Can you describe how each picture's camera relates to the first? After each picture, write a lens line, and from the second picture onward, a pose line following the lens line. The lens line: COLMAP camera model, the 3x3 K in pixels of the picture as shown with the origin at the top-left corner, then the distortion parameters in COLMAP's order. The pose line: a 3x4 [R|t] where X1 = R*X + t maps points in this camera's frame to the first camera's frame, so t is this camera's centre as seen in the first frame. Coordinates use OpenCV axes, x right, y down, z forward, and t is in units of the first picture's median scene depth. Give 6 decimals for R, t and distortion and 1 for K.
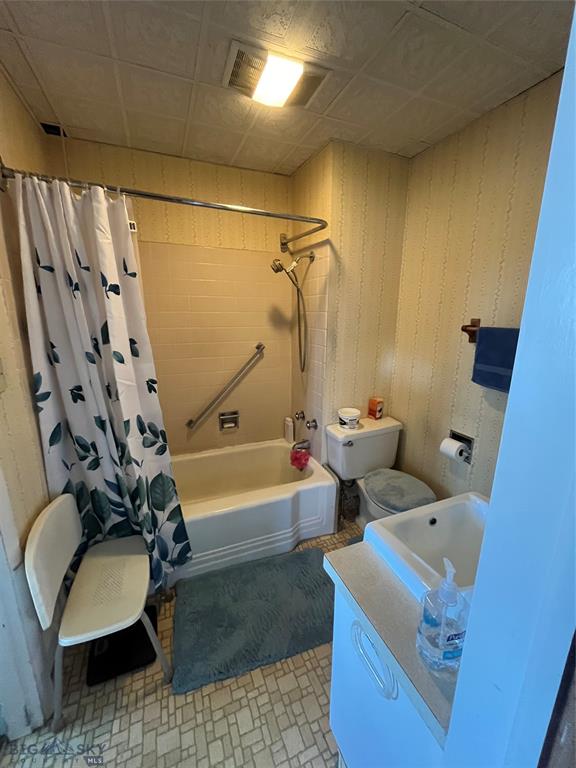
lens RADIAL K [[310.8, 0, 288.5], [0, 310.8, 383.0], [0, 0, 1]] dist [-0.003375, -0.000216]
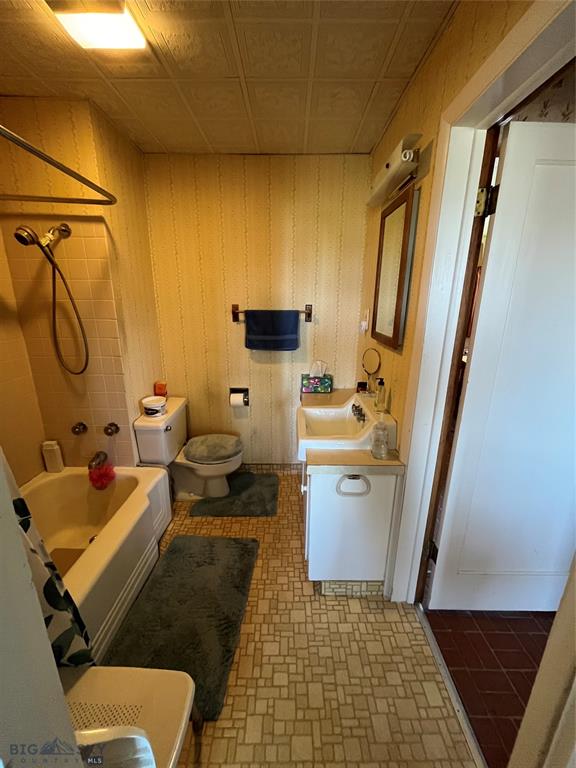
lens RADIAL K [[312.5, 0, 288.0], [0, 312.5, 384.0], [0, 0, 1]] dist [-0.000821, -0.000280]
pose [[0.378816, -0.244621, 0.892558, -0.679688], [0.198992, 0.963407, 0.179582, -0.068609], [-0.903826, 0.109583, 0.413631, 0.239498]]
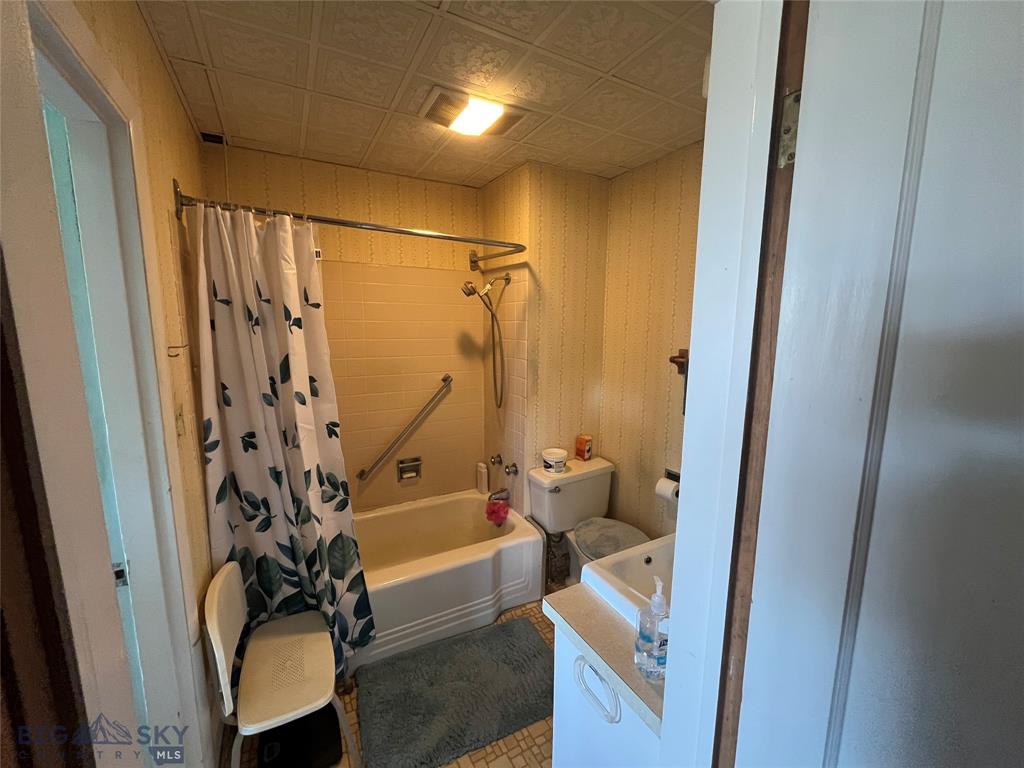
lens RADIAL K [[416.7, 0, 509.6], [0, 416.7, 384.4], [0, 0, 1]] dist [-0.000821, -0.000280]
pose [[0.993718, -0.015989, 0.110763, -0.072547], [0.024988, 0.996454, -0.080342, -0.010385], [-0.109085, 0.082605, 0.990594, -0.205263]]
